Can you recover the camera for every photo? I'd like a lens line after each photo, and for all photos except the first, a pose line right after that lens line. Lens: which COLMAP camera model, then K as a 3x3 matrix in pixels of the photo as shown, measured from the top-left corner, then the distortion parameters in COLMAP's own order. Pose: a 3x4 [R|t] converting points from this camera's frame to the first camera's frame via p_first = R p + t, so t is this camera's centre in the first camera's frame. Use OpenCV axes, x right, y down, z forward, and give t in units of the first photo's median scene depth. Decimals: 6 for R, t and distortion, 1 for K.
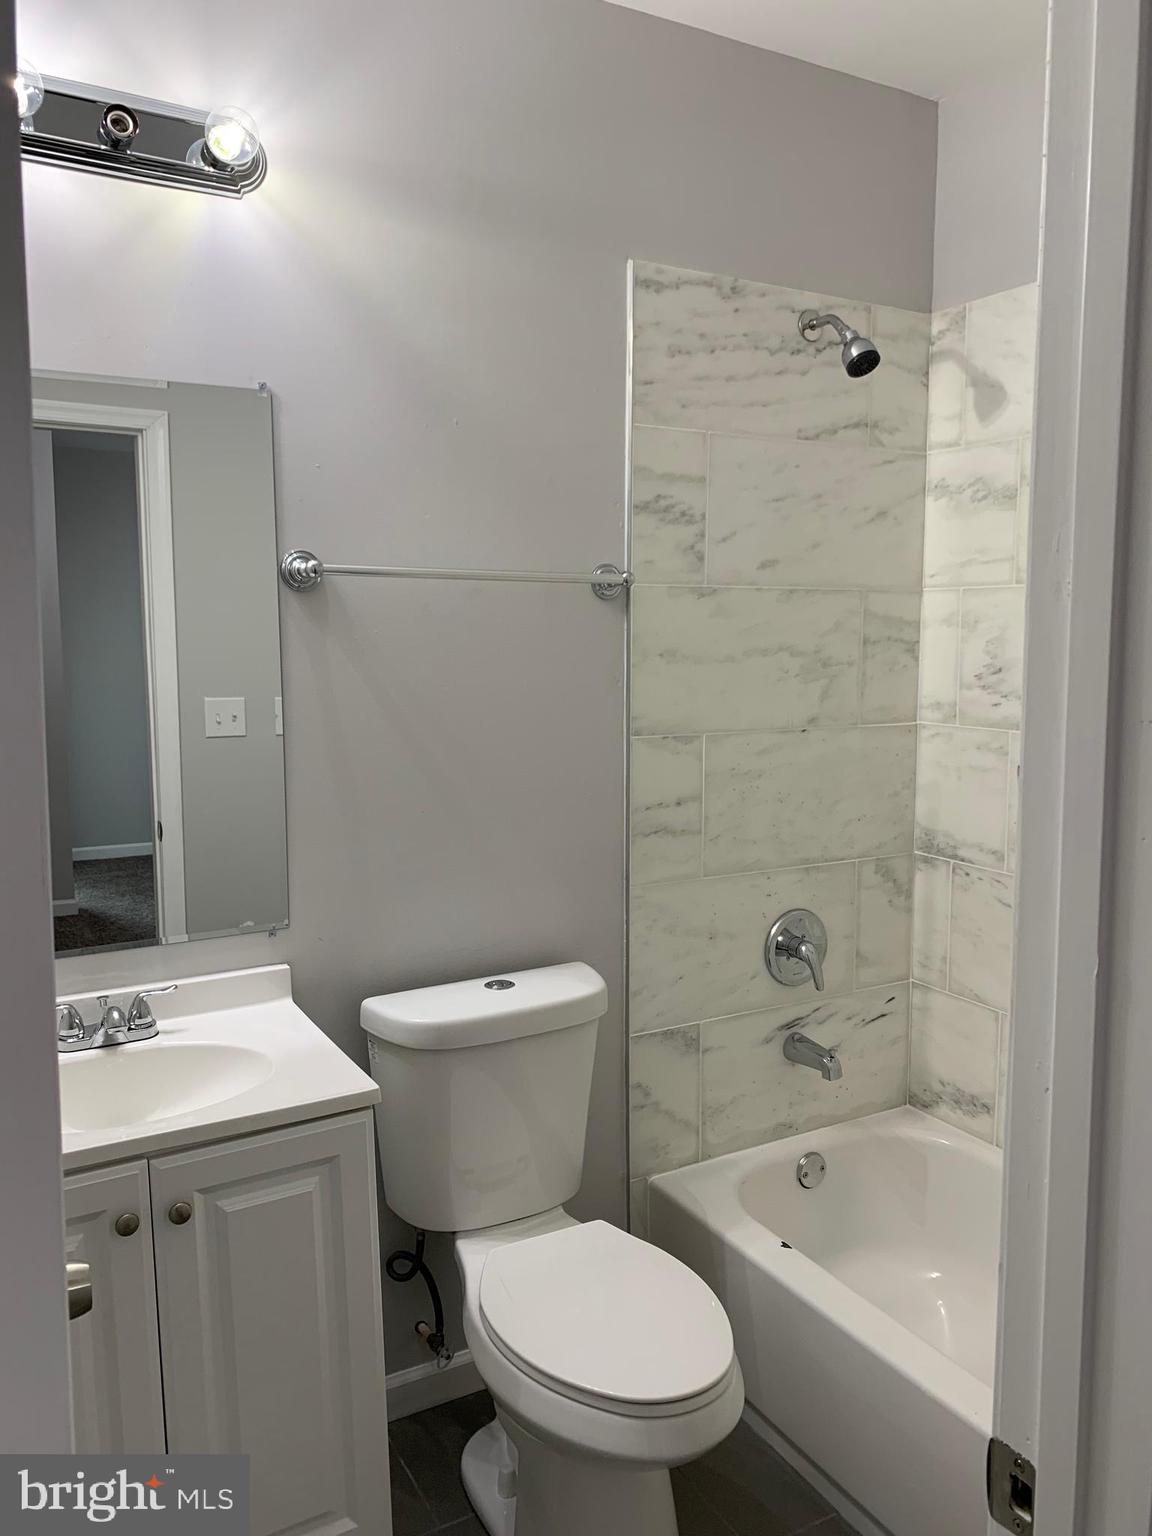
lens RADIAL K [[1171.4, 0, 578.6], [0, 1171.4, 753.9], [0, 0, 1]] dist [0.107592, -0.247450]
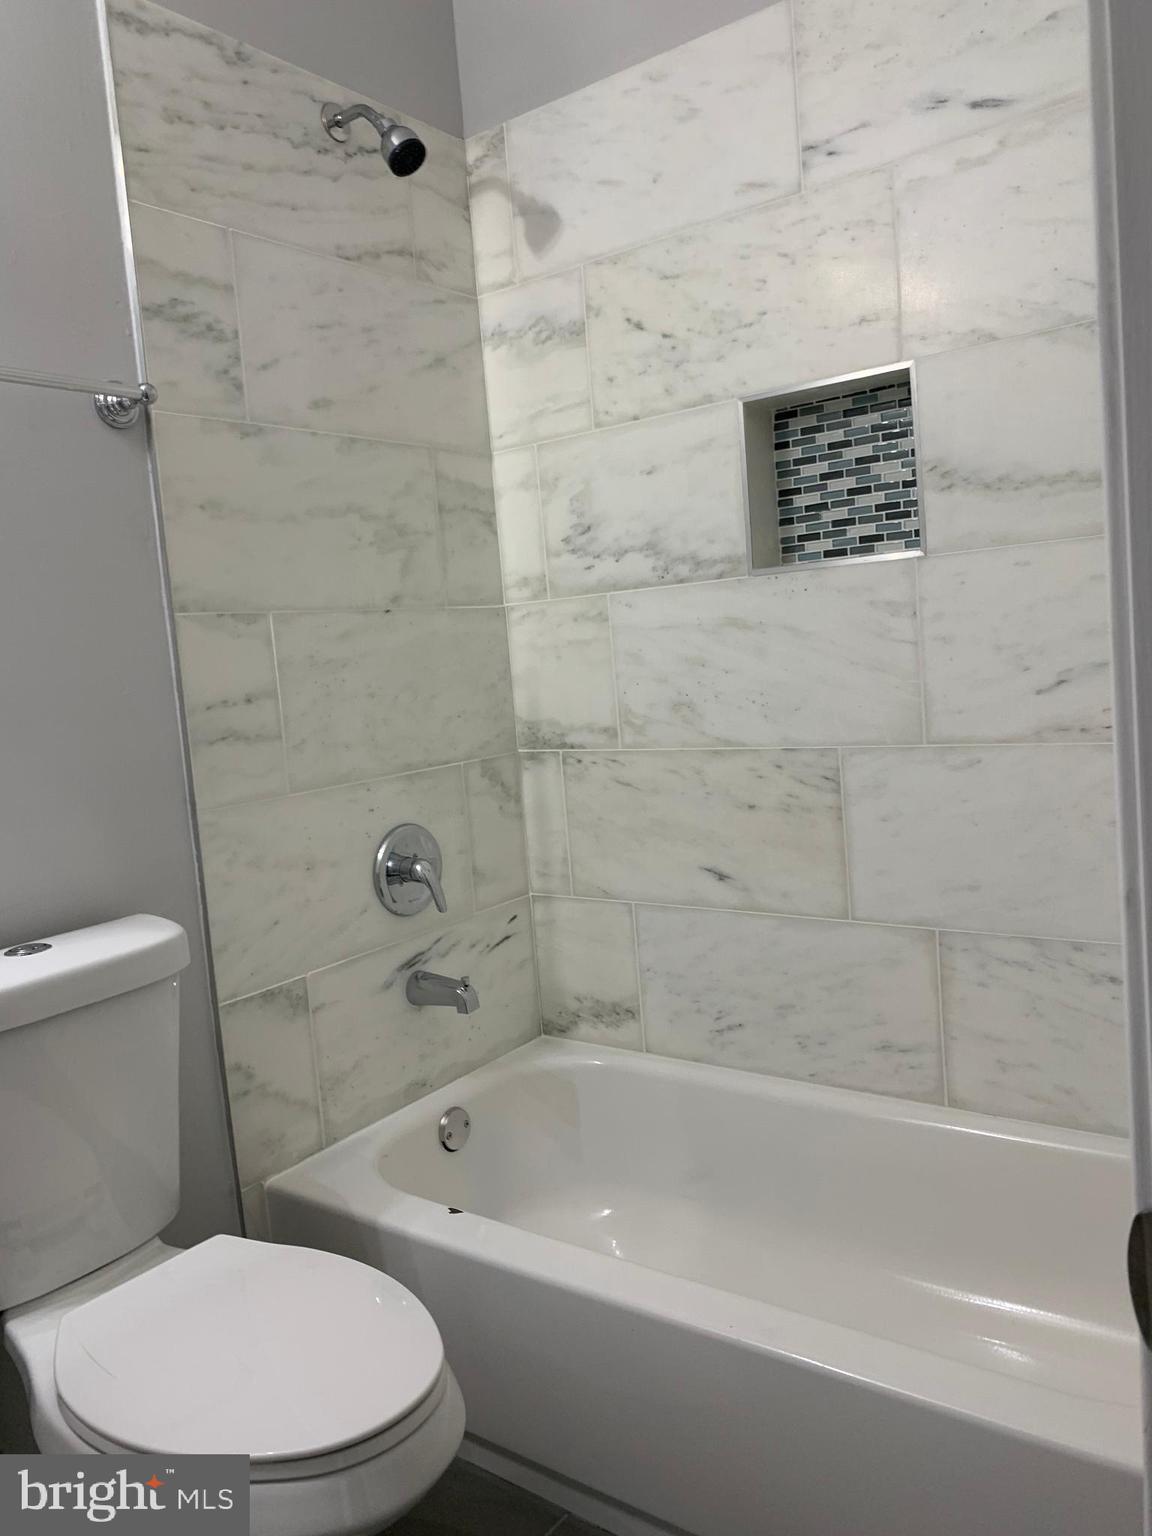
lens RADIAL K [[1182.1, 0, 575.9], [0, 1182.1, 740.8], [0, 0, 1]] dist [0.070159, -0.103221]
pose [[0.914596, -0.110602, 0.388949, -0.025614], [0.123707, 0.992280, -0.008723, 0.098544], [-0.384982, 0.056094, 0.921218, 0.173978]]
